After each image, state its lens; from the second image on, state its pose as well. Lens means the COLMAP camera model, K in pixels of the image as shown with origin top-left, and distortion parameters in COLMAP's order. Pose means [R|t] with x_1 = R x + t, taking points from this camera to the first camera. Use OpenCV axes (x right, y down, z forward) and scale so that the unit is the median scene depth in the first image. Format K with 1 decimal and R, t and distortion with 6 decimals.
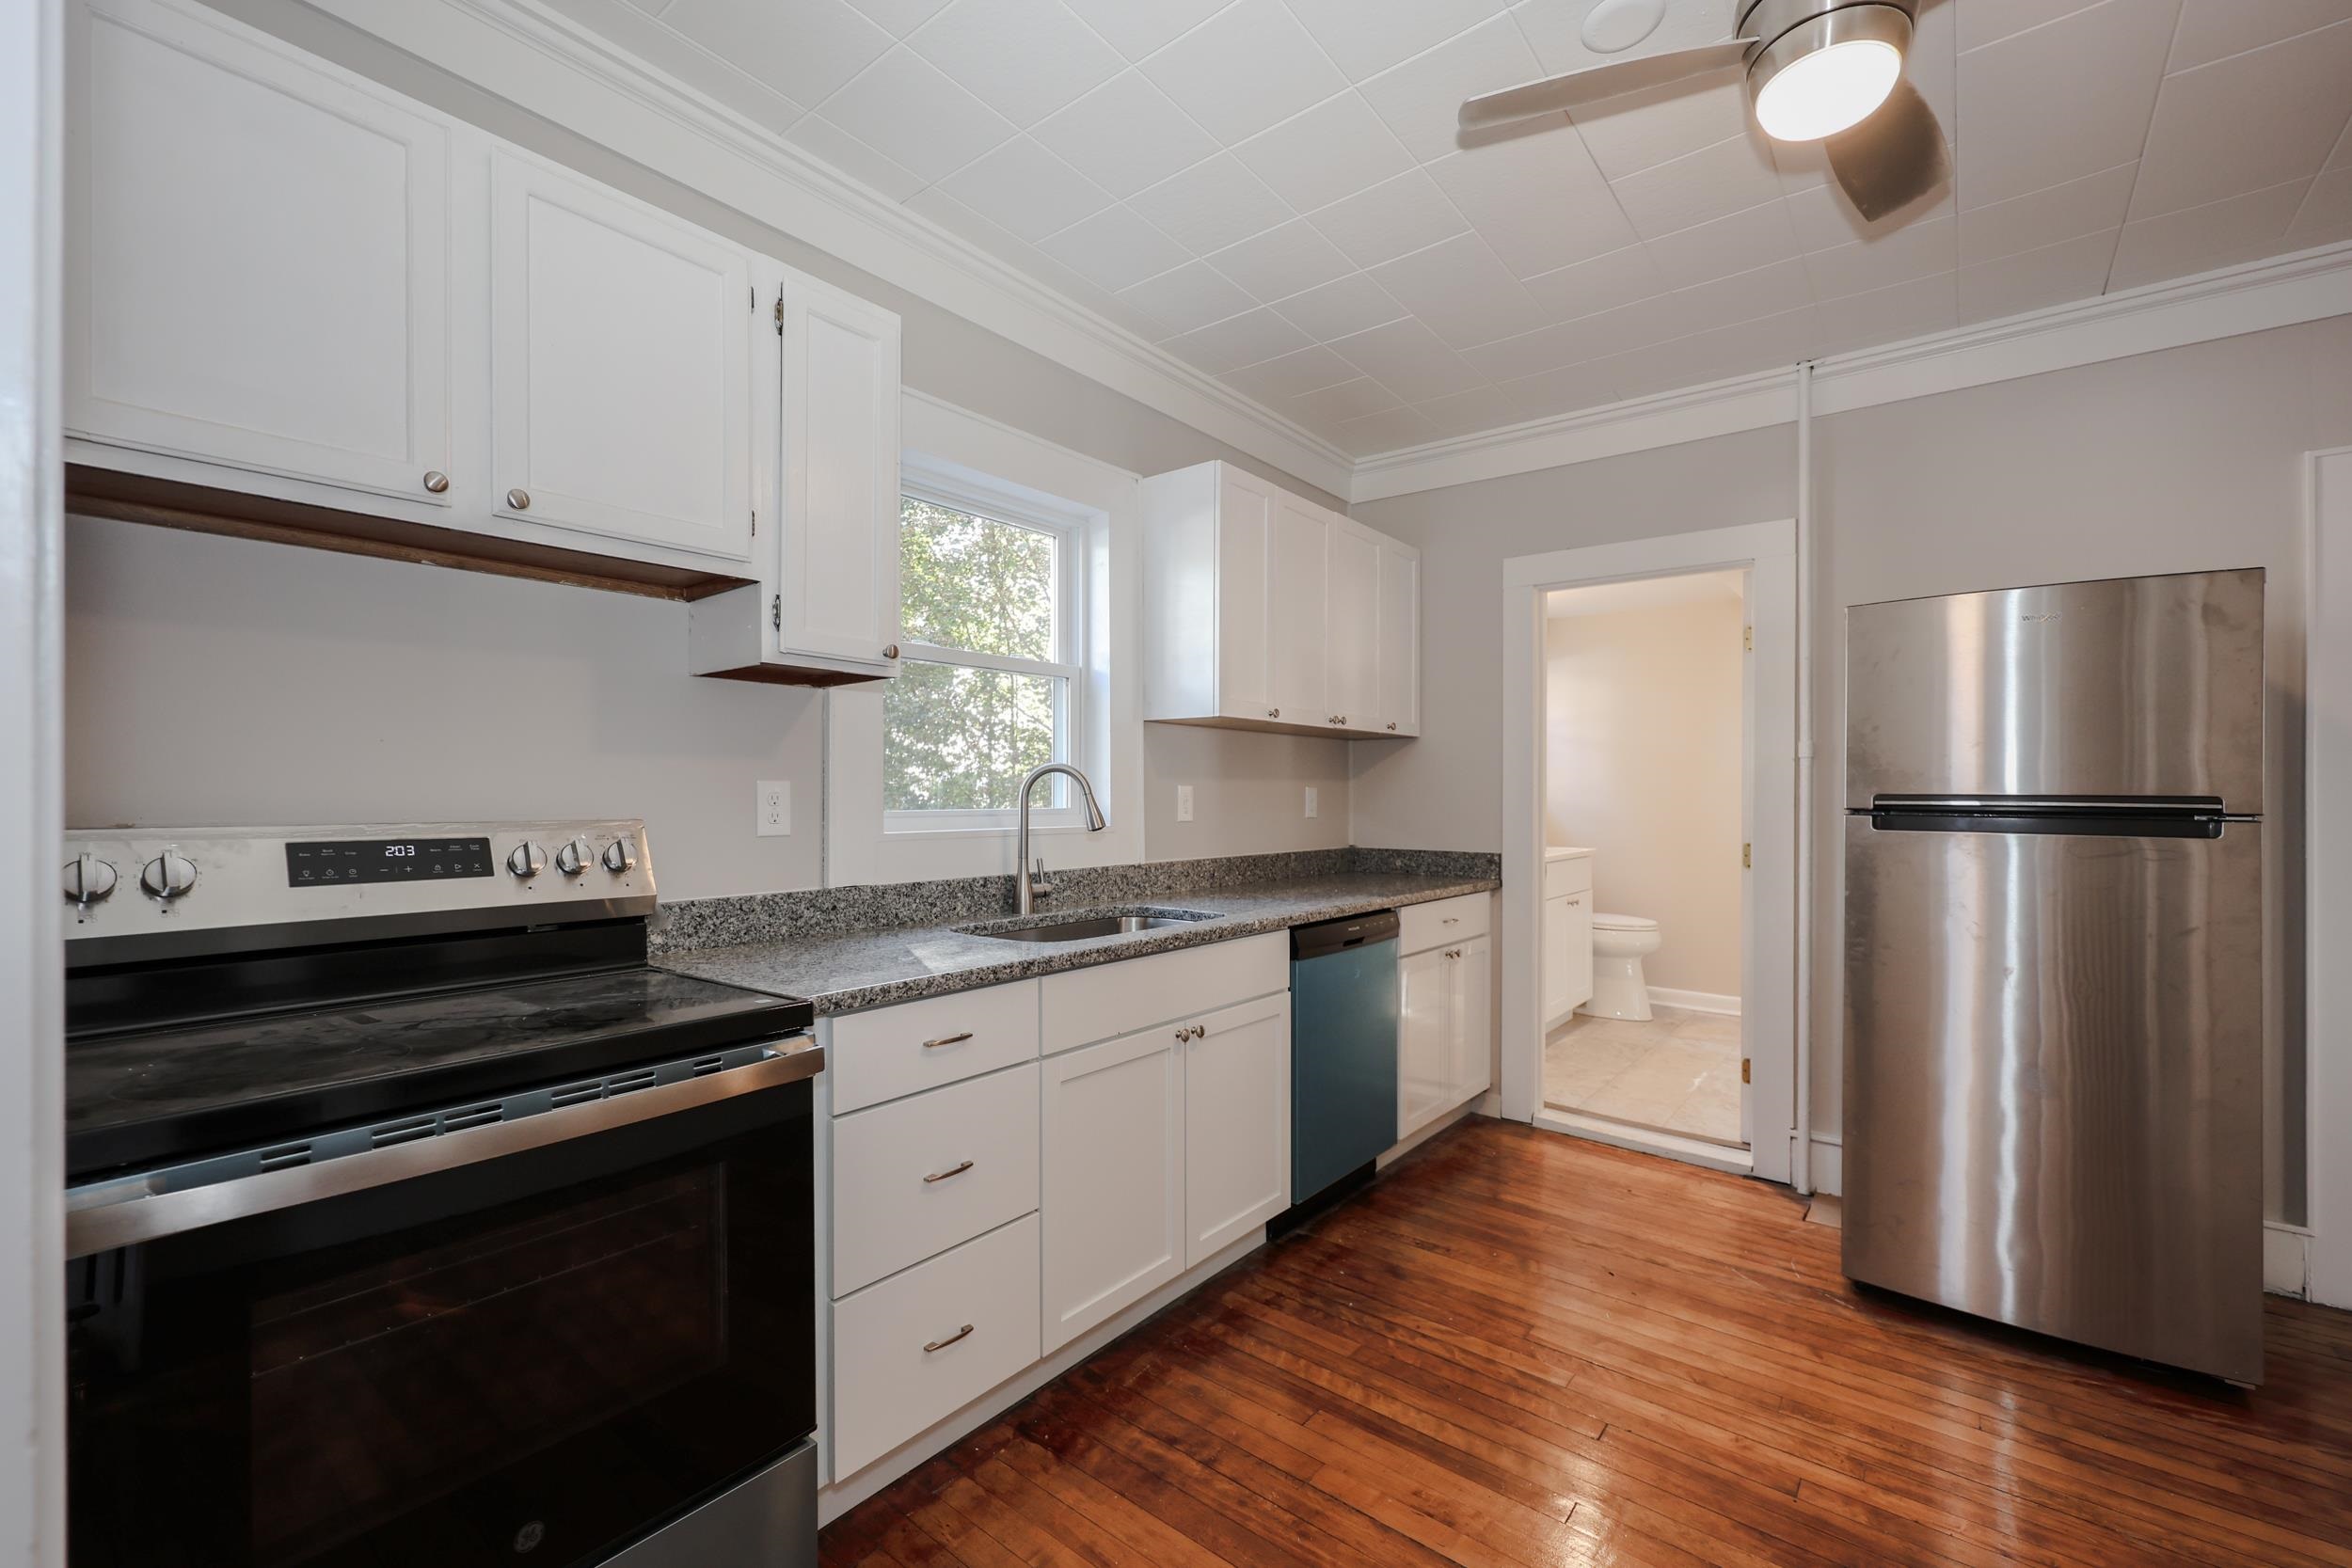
lens RADIAL K [[974.8, 0, 1169.8], [0, 974.8, 791.0], [0, 0, 1]] dist [0.002771, 0.000238]
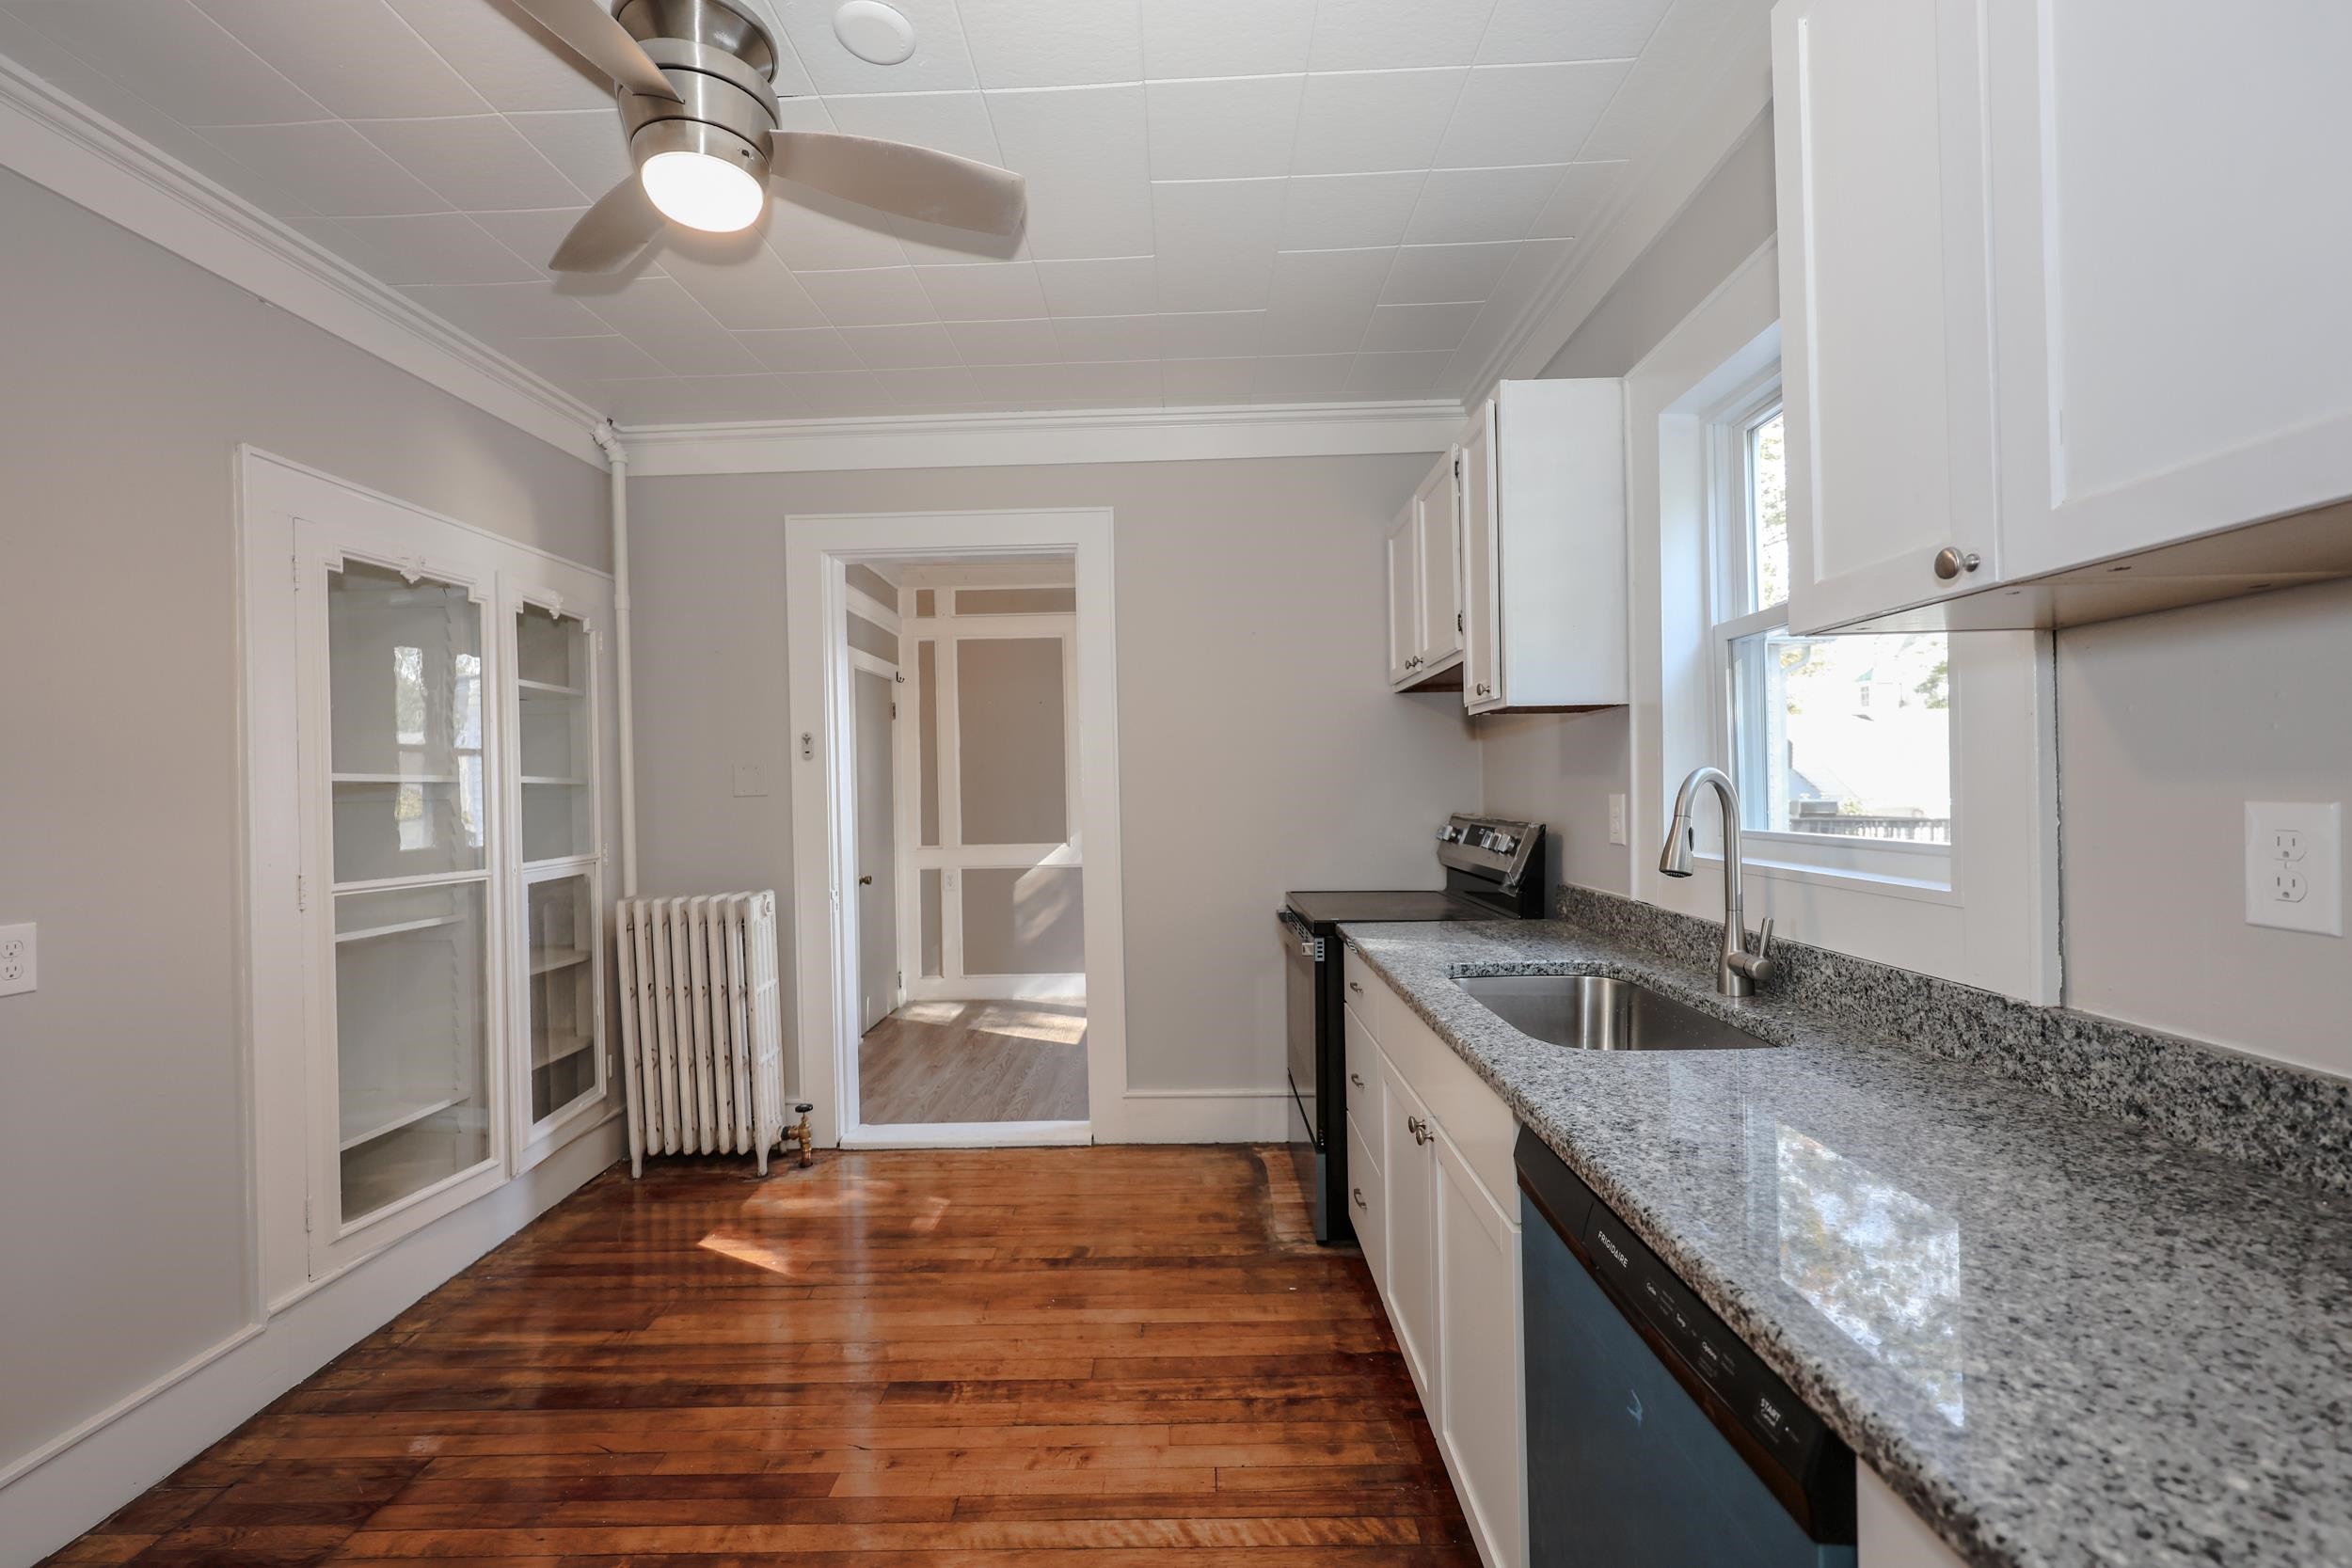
lens RADIAL K [[974.8, 0, 1169.8], [0, 974.8, 791.0], [0, 0, 1]] dist [0.002771, 0.000238]
pose [[-0.783137, 0.019450, -0.621545, 0.649067], [0.024966, 0.999688, -0.000174, -0.024885], [0.621348, -0.015654, -0.783378, 1.479122]]
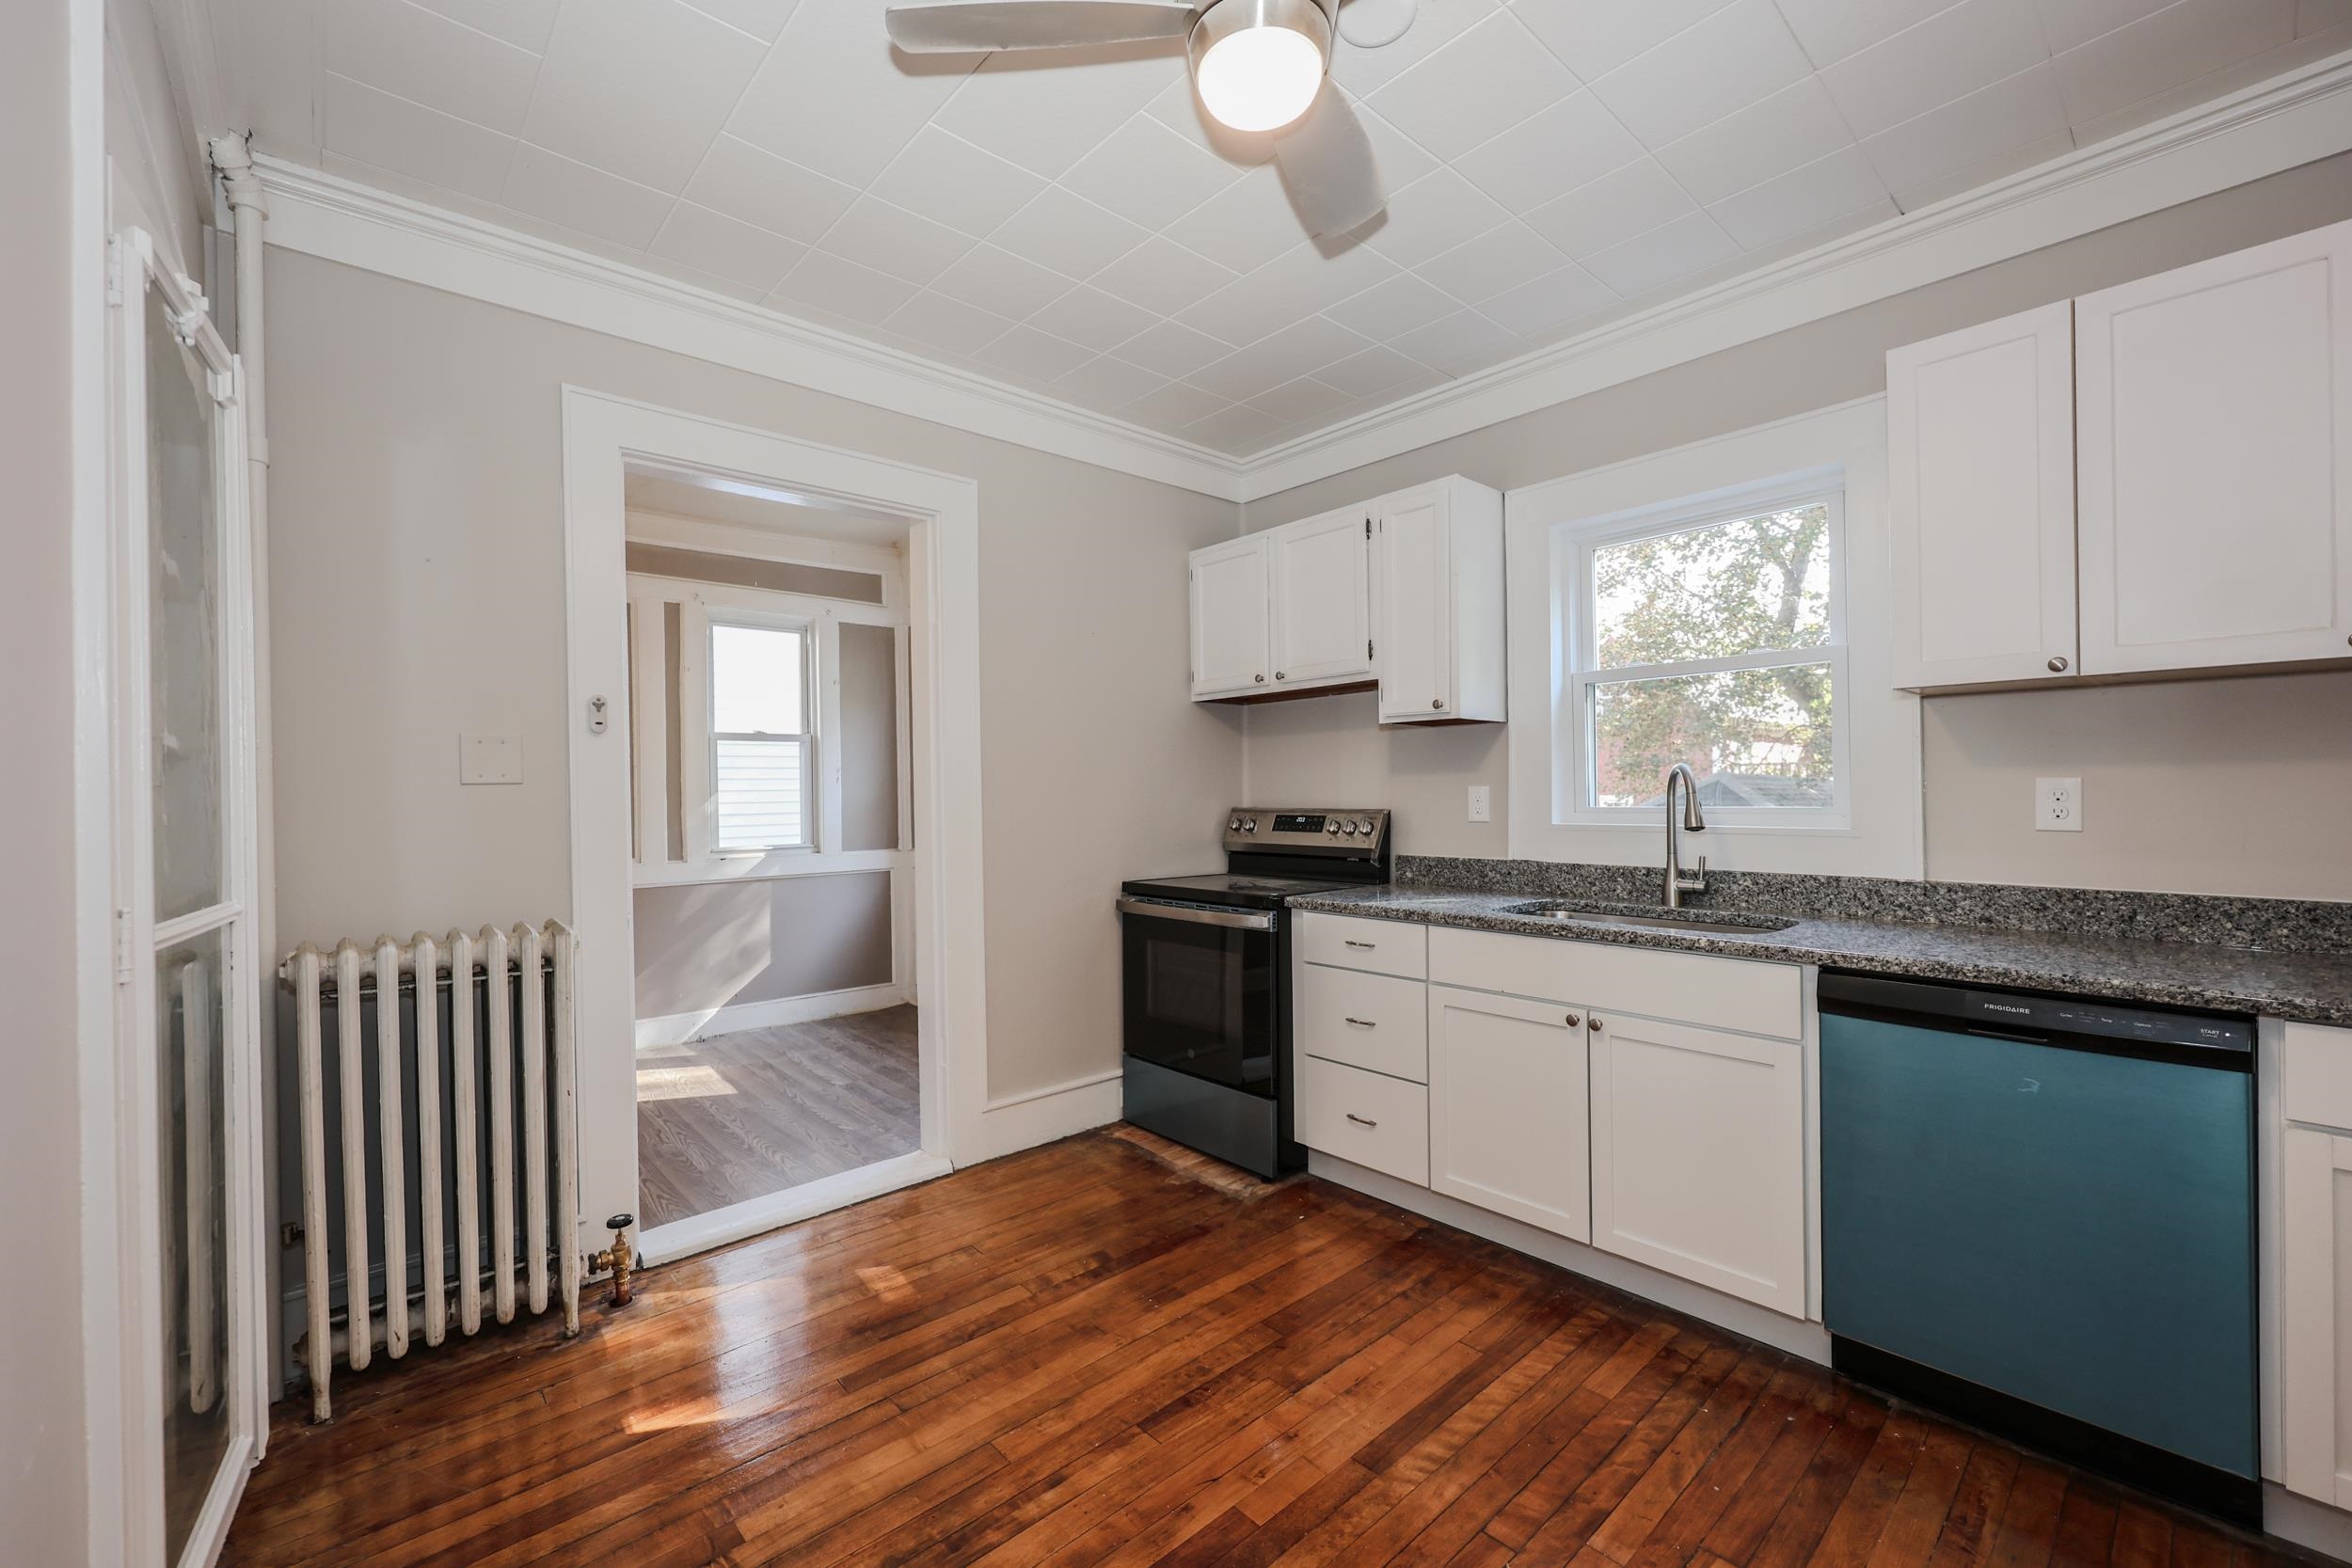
lens RADIAL K [[958.3, 0, 1177.9], [0, 958.3, 794.9], [0, 0, 1]] dist [0.002890, 0.000267]
pose [[-0.151336, 0.008129, -0.988449, 1.111778], [0.019422, 0.999798, 0.005249, -0.012788], [0.988292, -0.018403, -0.151463, 0.722623]]
